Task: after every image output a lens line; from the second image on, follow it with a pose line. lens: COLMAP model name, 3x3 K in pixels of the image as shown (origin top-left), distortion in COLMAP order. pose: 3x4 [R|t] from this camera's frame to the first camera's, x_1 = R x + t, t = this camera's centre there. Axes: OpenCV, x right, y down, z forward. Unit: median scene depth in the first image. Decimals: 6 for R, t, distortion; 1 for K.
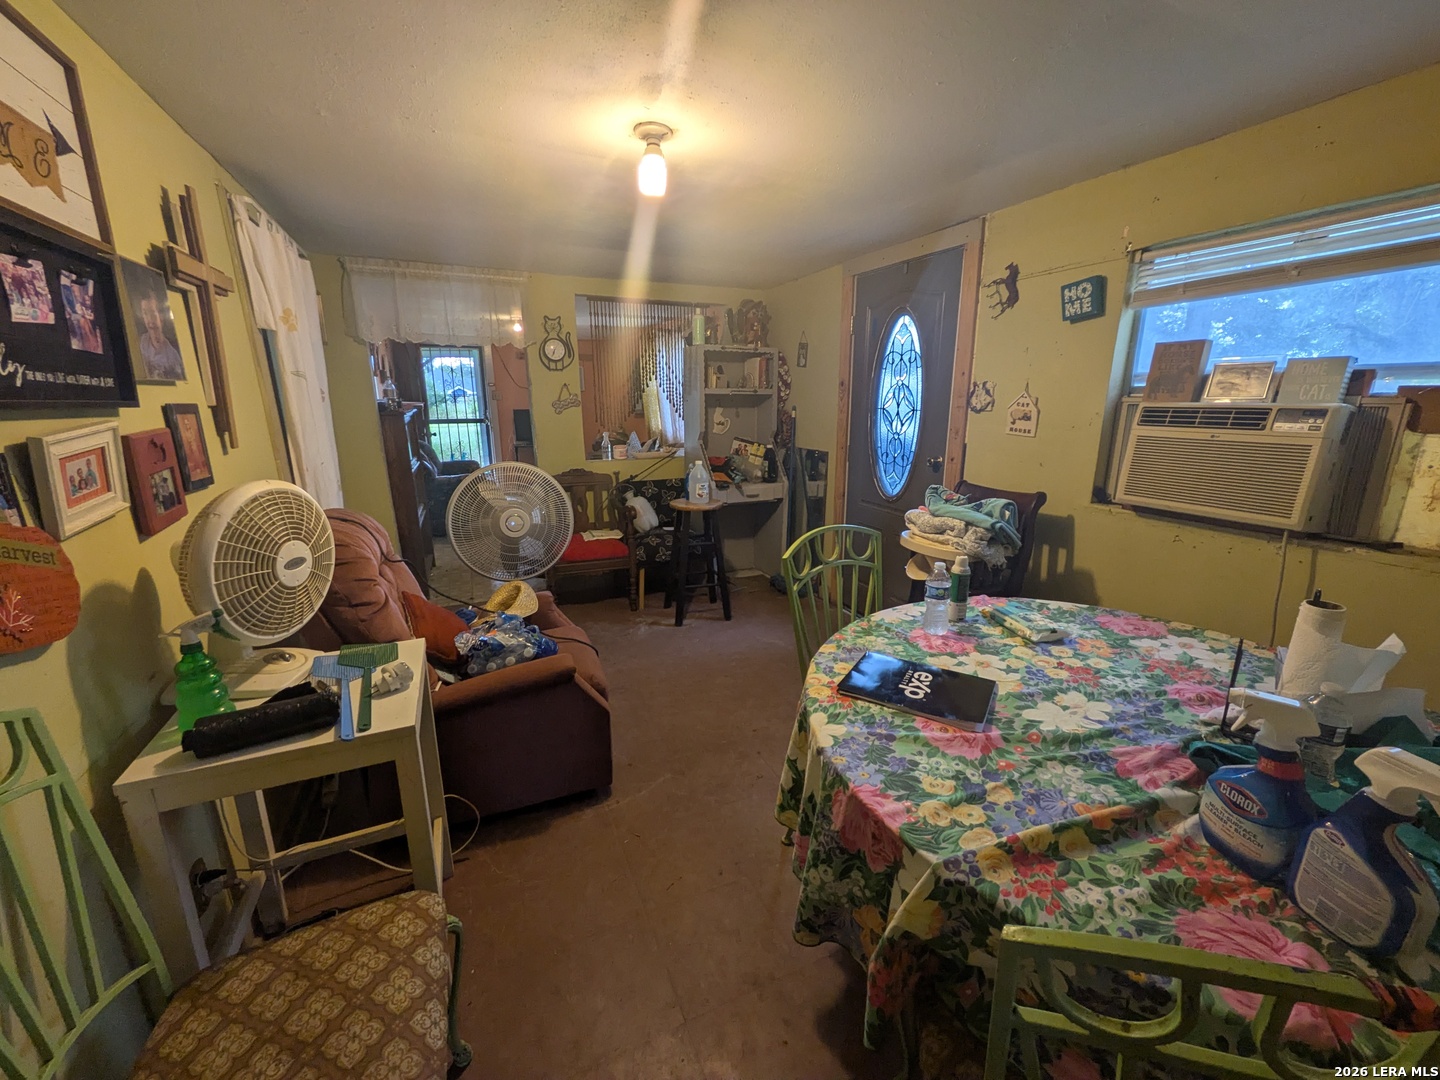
lens RADIAL K [[574.2, 0, 718.2], [0, 574.2, 540.4], [0, 0, 1]] dist [-0.003340, 0.001023]
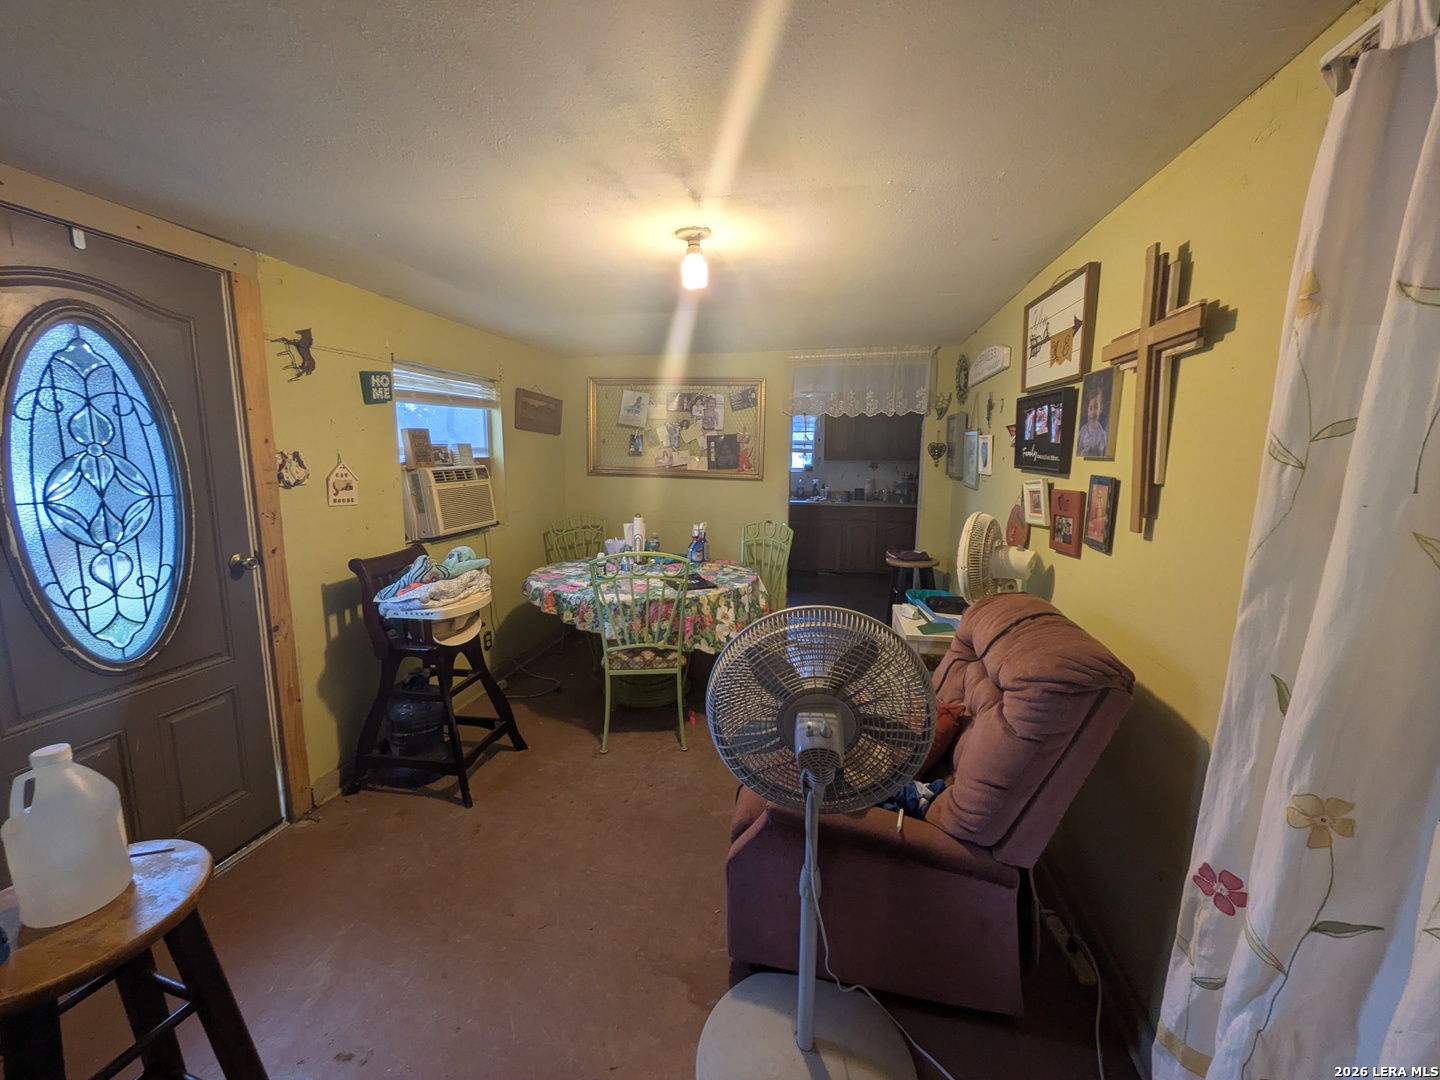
lens RADIAL K [[574.2, 0, 720.5], [0, 574.2, 534.4], [0, 0, 1]] dist [-0.003340, 0.001023]
pose [[-0.807007, -0.083227, 0.584648, -0.596232], [0.148685, 0.929490, 0.337552, -0.381903], [-0.571518, 0.359335, -0.737730, 1.404939]]
